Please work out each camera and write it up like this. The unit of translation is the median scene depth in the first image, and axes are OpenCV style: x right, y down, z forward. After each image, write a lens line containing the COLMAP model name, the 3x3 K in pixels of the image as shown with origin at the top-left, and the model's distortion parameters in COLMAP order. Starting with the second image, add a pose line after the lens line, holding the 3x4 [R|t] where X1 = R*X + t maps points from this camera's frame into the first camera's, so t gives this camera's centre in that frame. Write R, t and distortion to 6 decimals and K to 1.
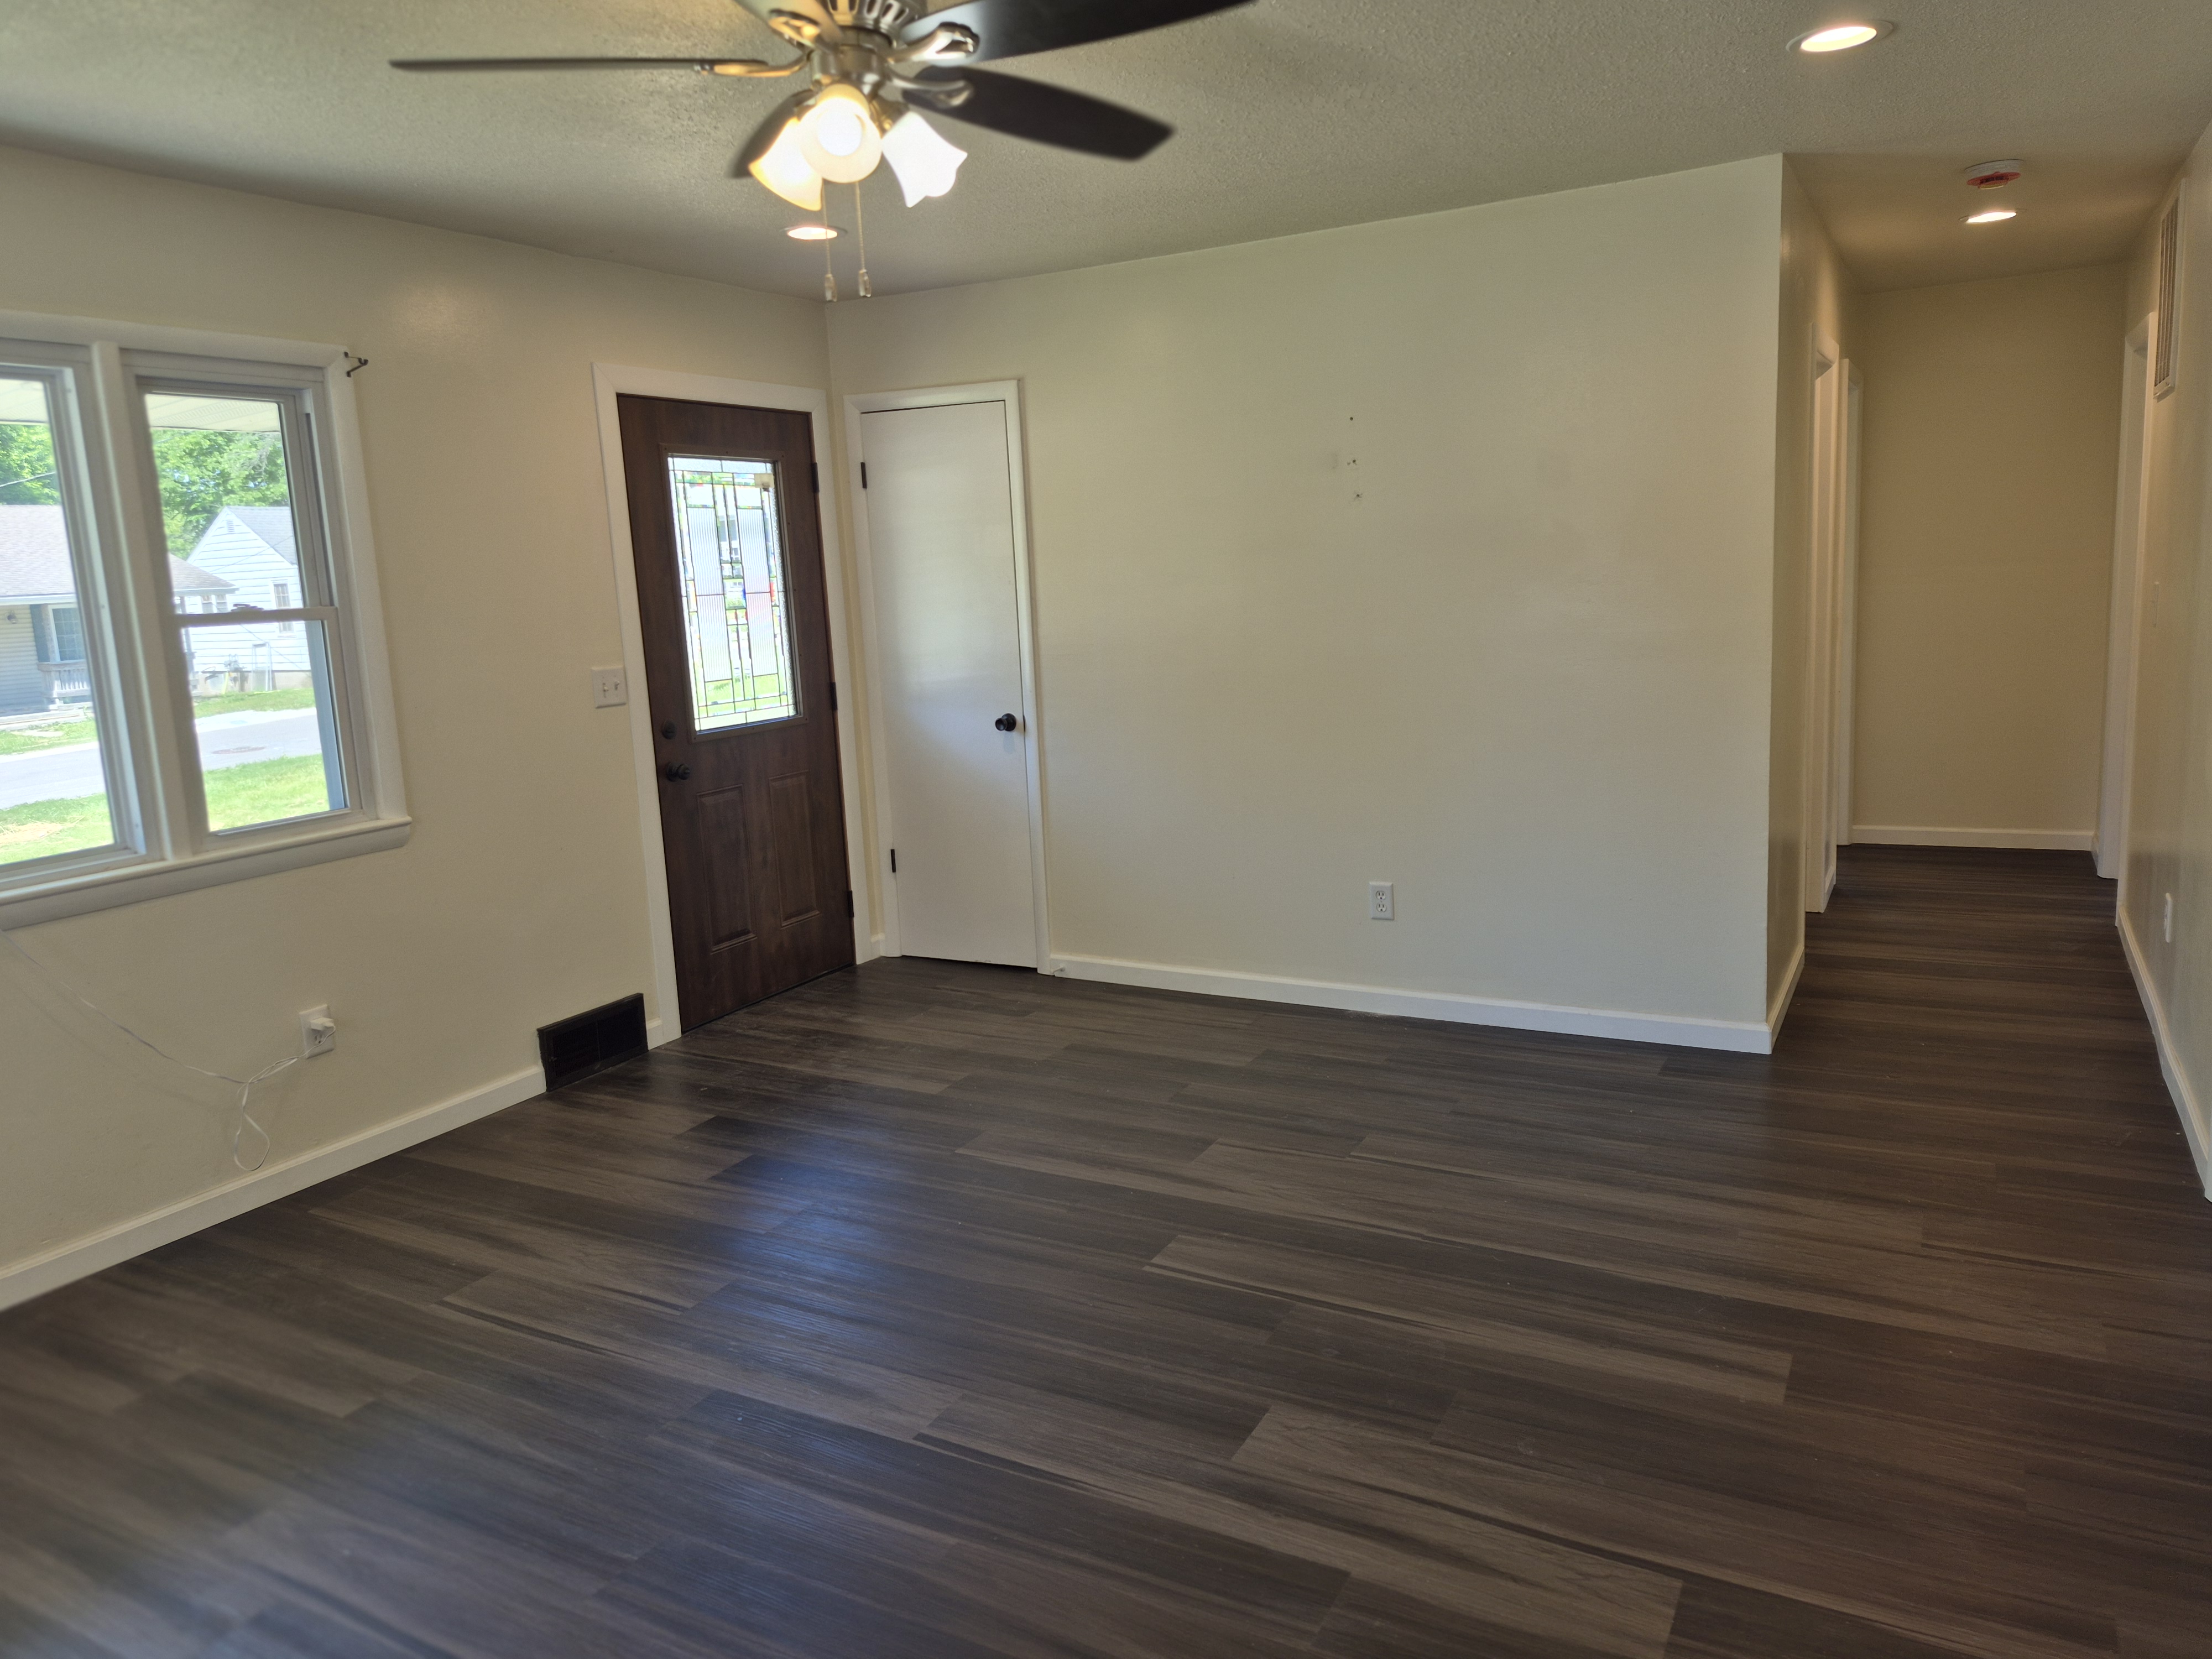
lens RADIAL K [[1545.9, 0, 1088.6], [0, 1545.9, 819.9], [0, 0, 1]] dist [0.126709, -0.147056]
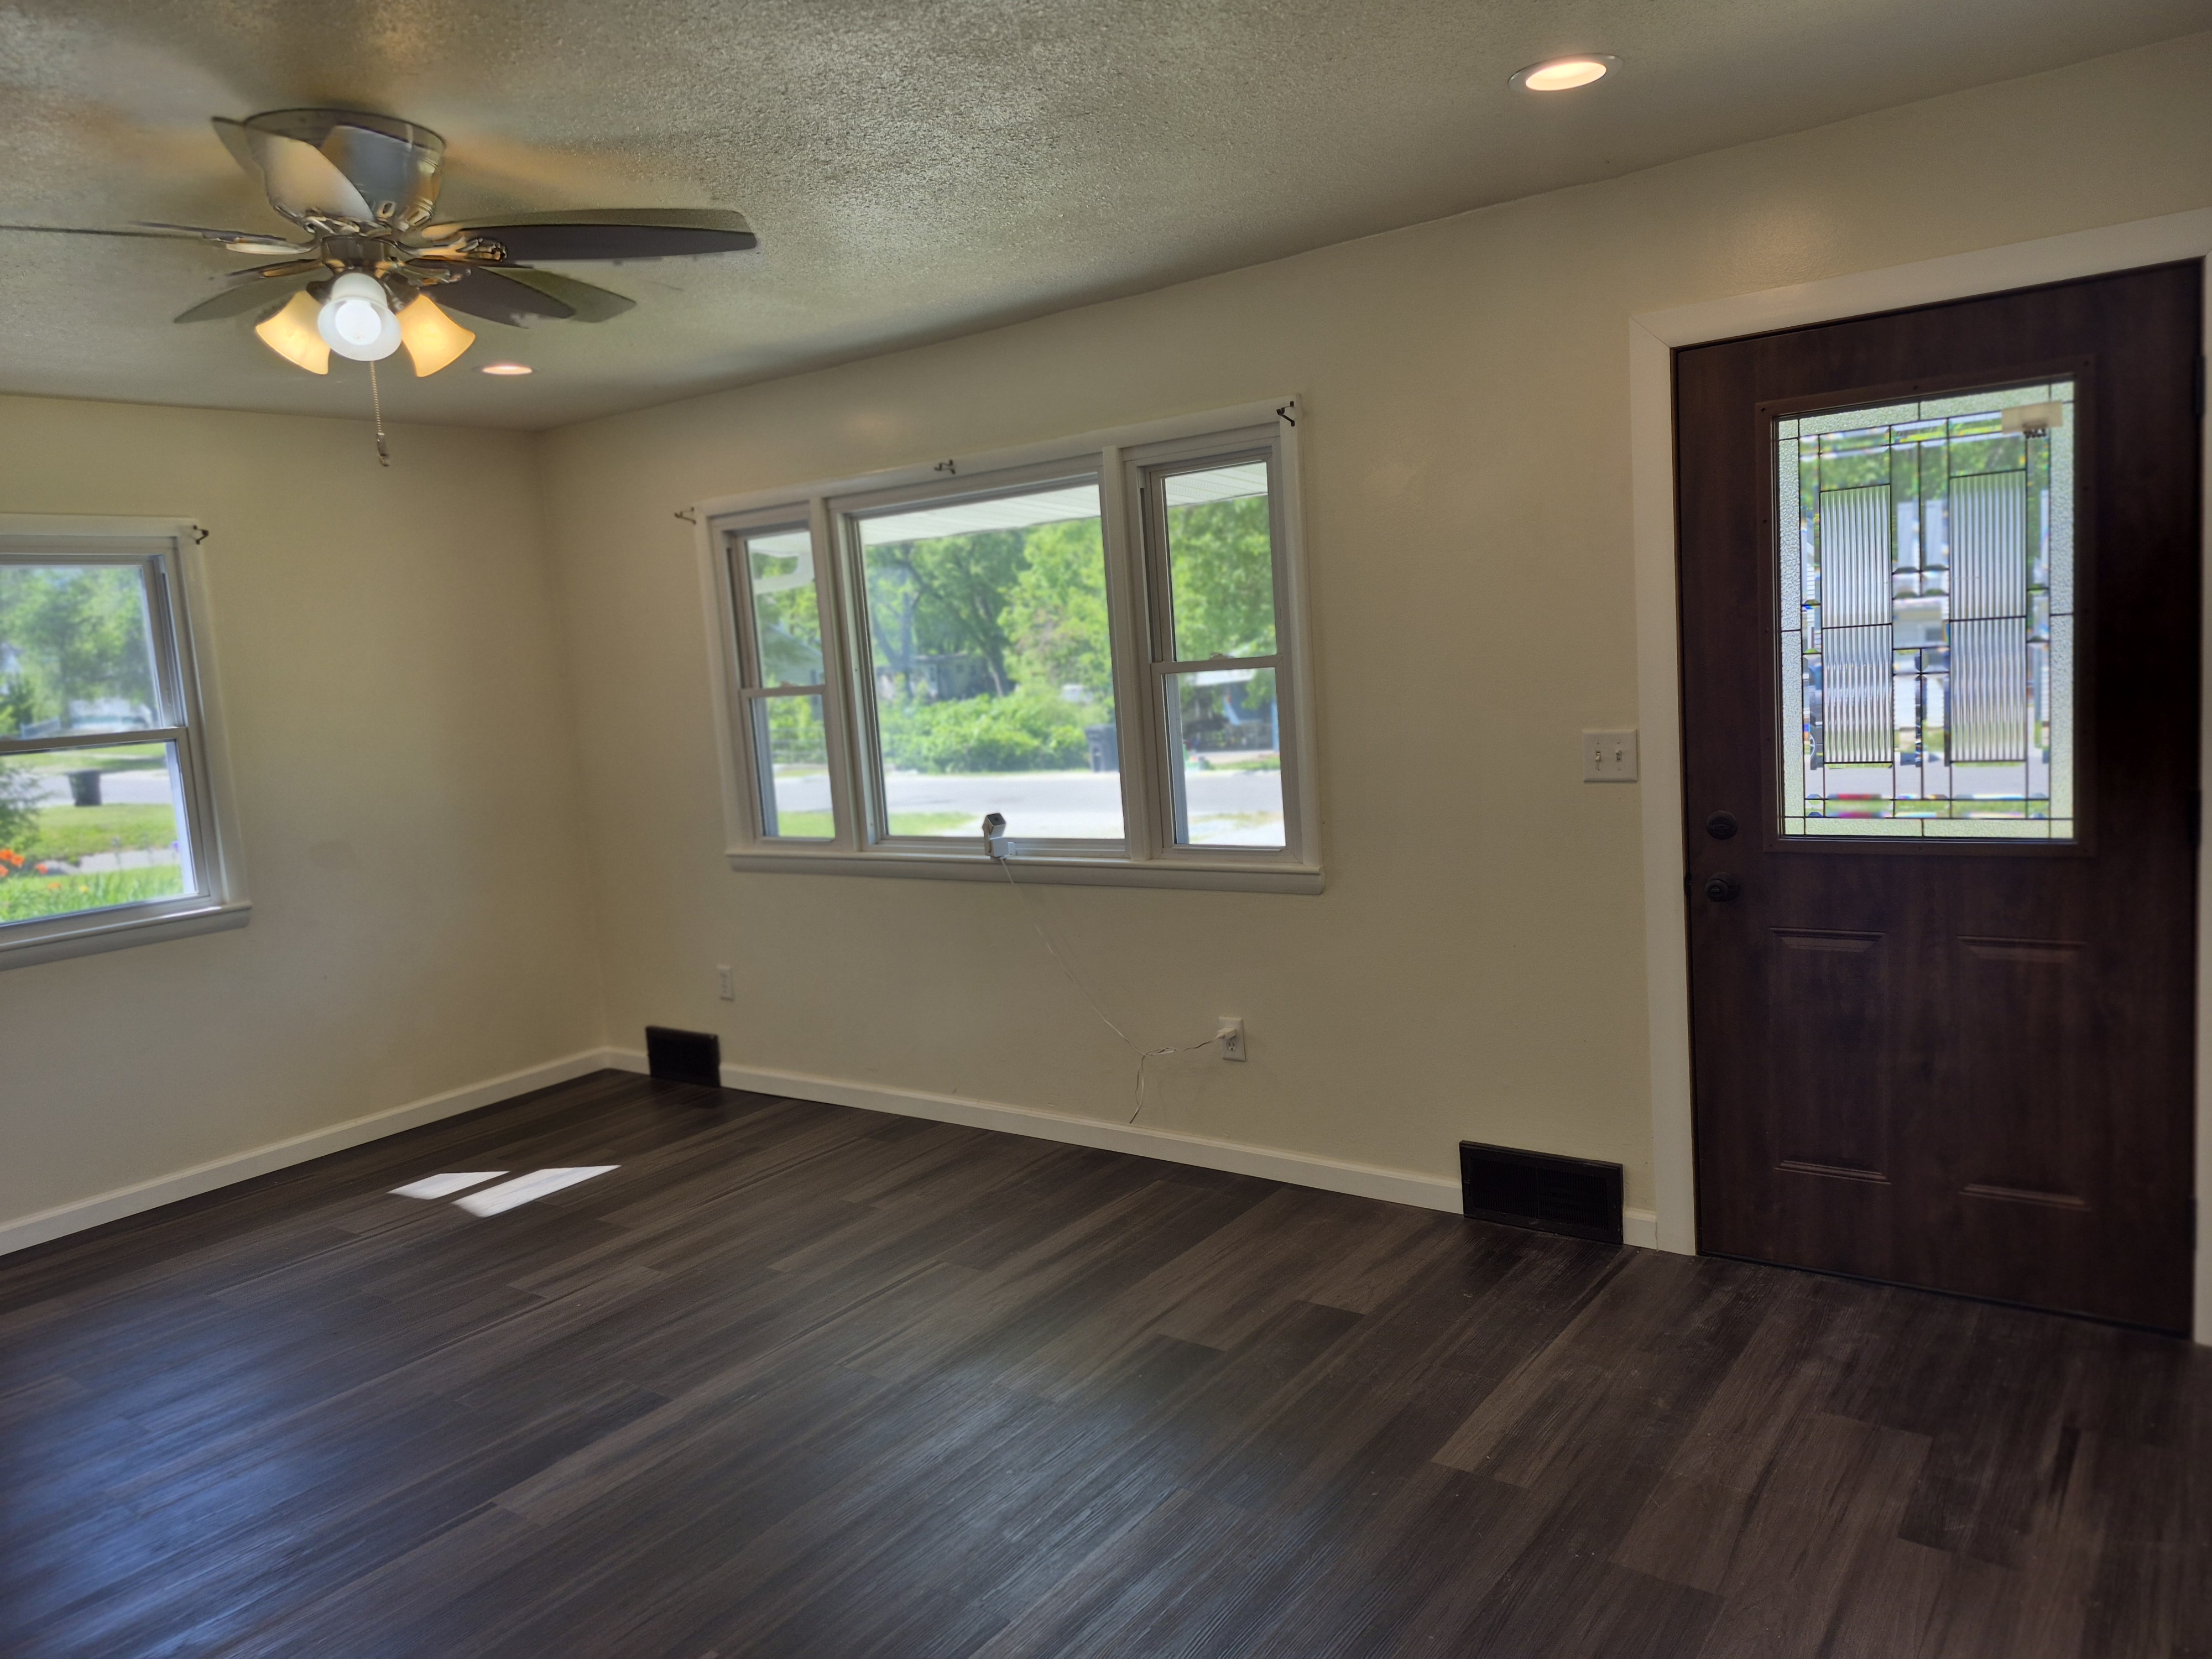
lens RADIAL K [[1545.9, 0, 1088.6], [0, 1545.9, 819.9], [0, 0, 1]] dist [0.126709, -0.147056]
pose [[-0.127895, 0.169309, -0.977229, 0.512537], [-0.086316, 0.979682, 0.181031, -0.187042], [0.988025, 0.107503, -0.110682, 0.925183]]
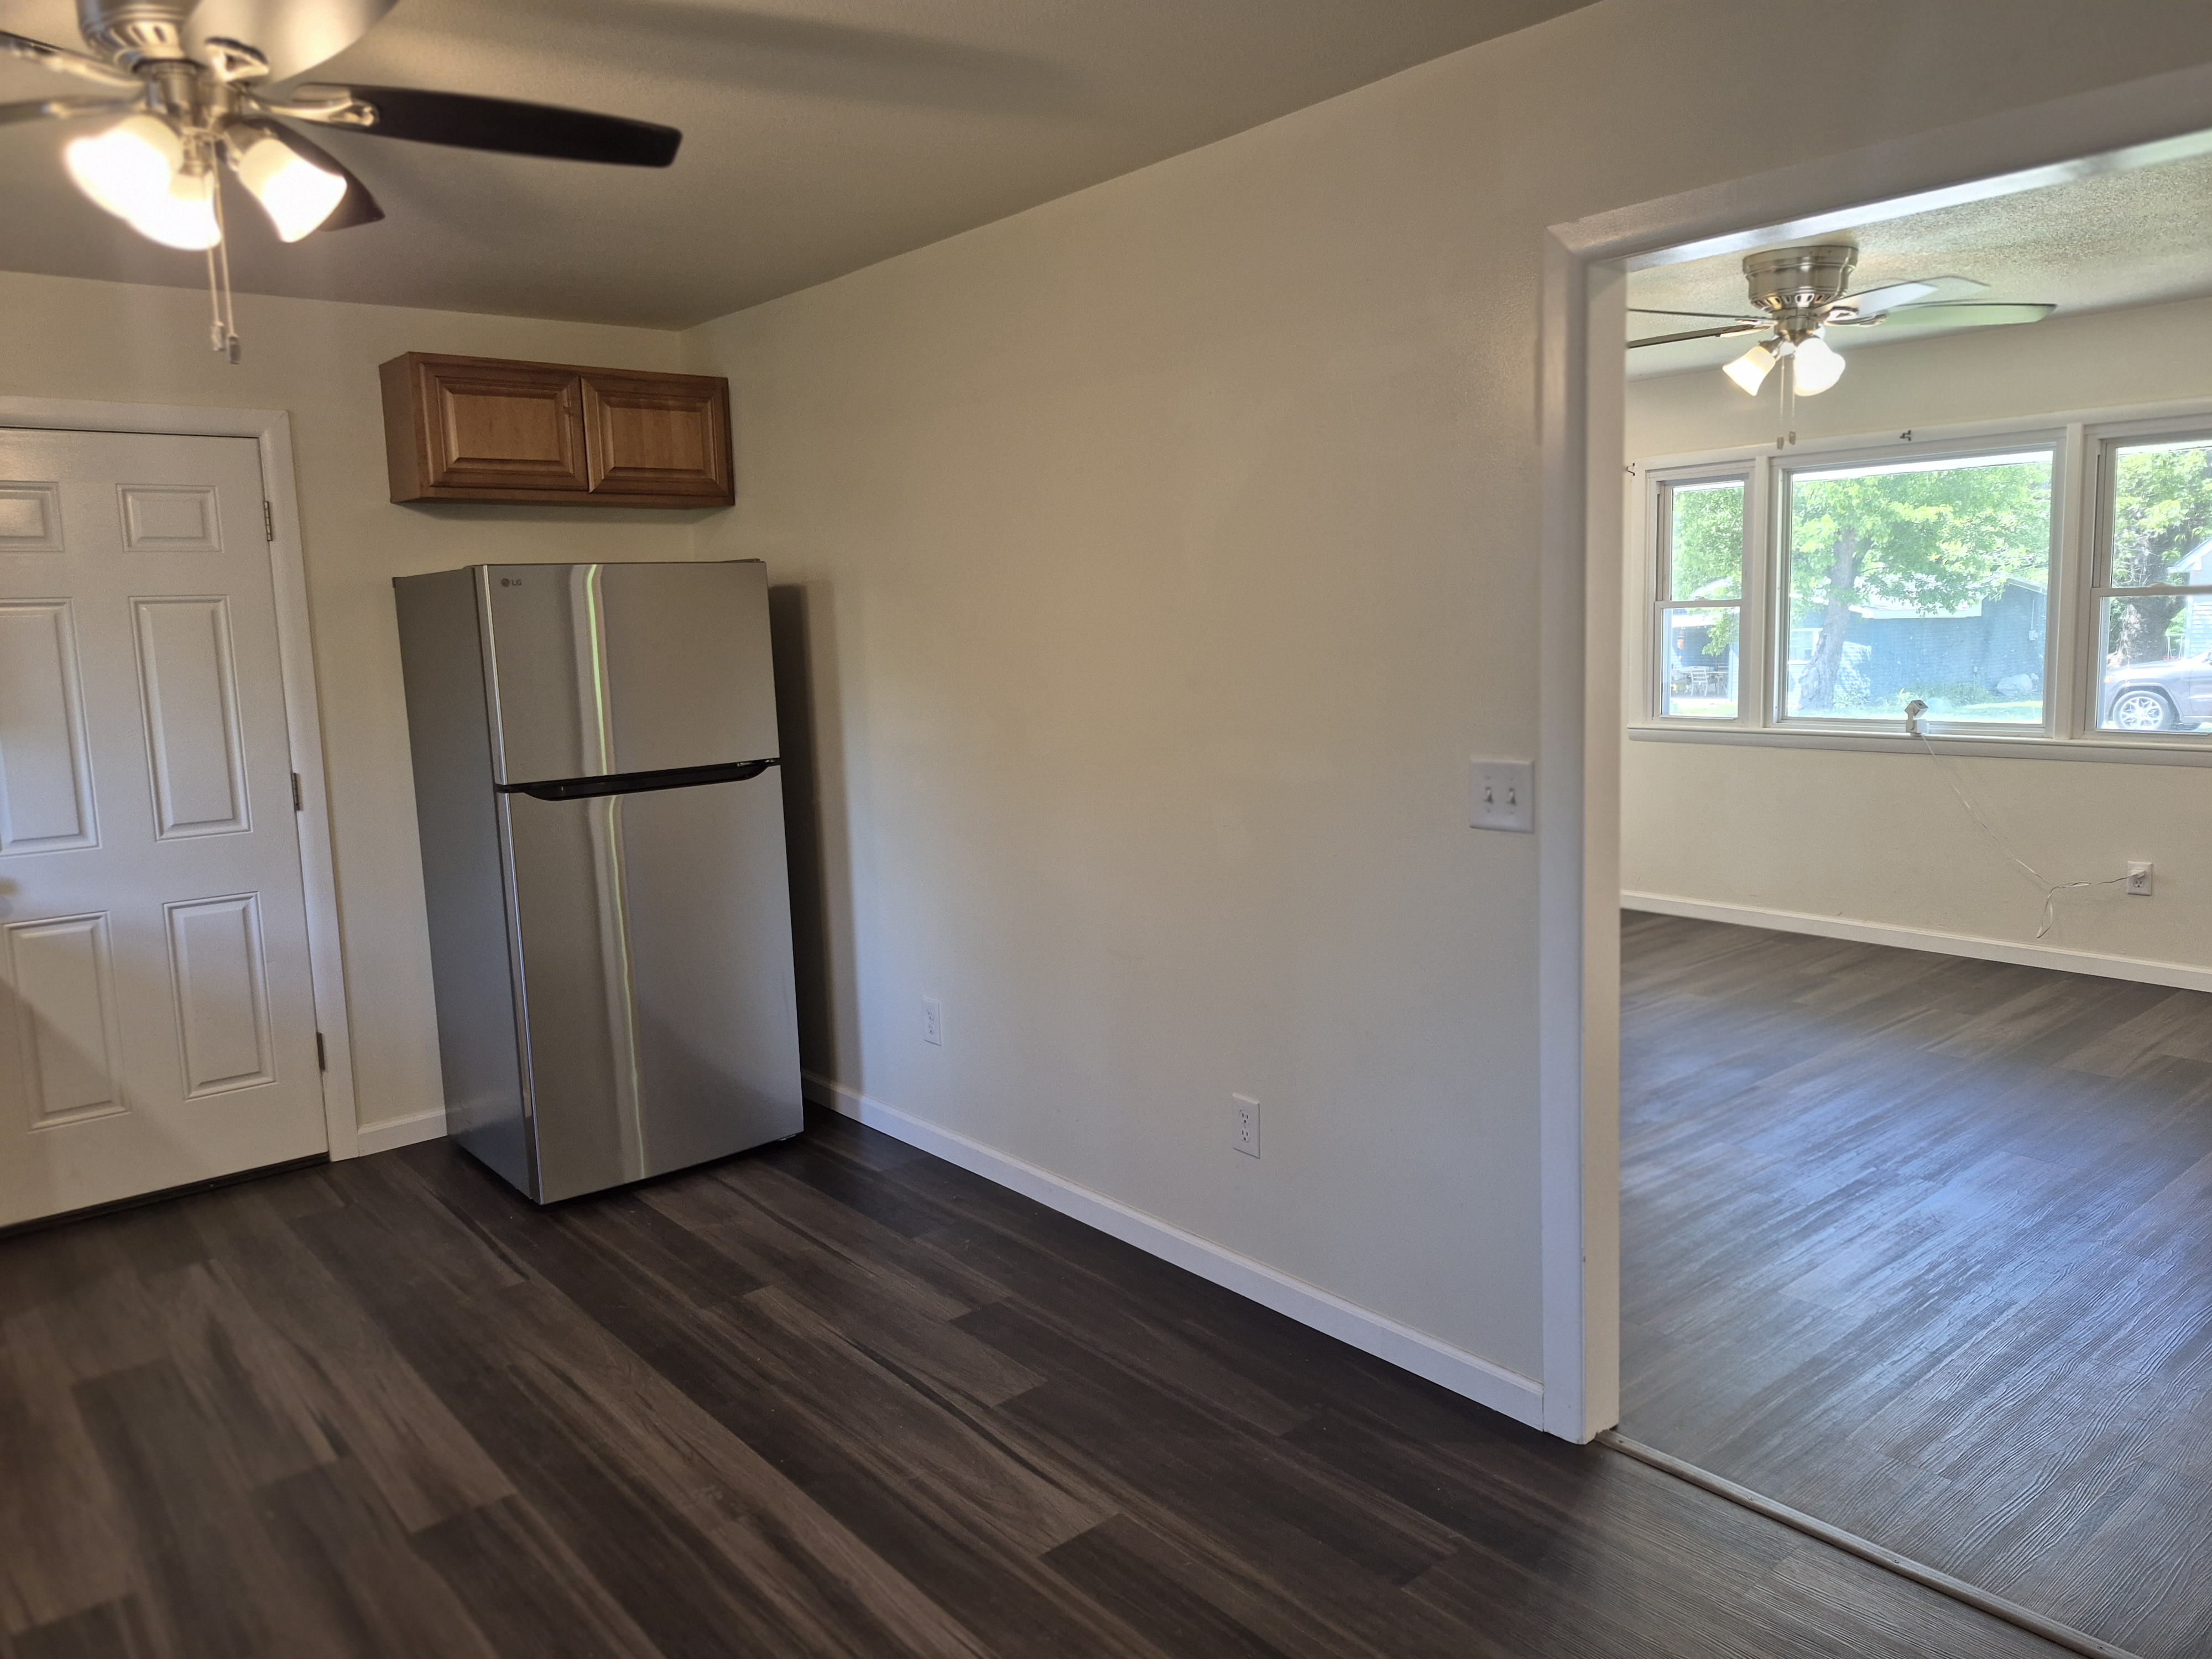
lens RADIAL K [[1553.7, 0, 1076.6], [0, 1553.7, 797.4], [0, 0, 1]] dist [0.122940, -0.152103]
pose [[-0.358933, 0.178480, -0.916140, 1.086140], [-0.100663, 0.968419, 0.228103, -0.158063], [0.927919, 0.174095, -0.329631, 0.521175]]
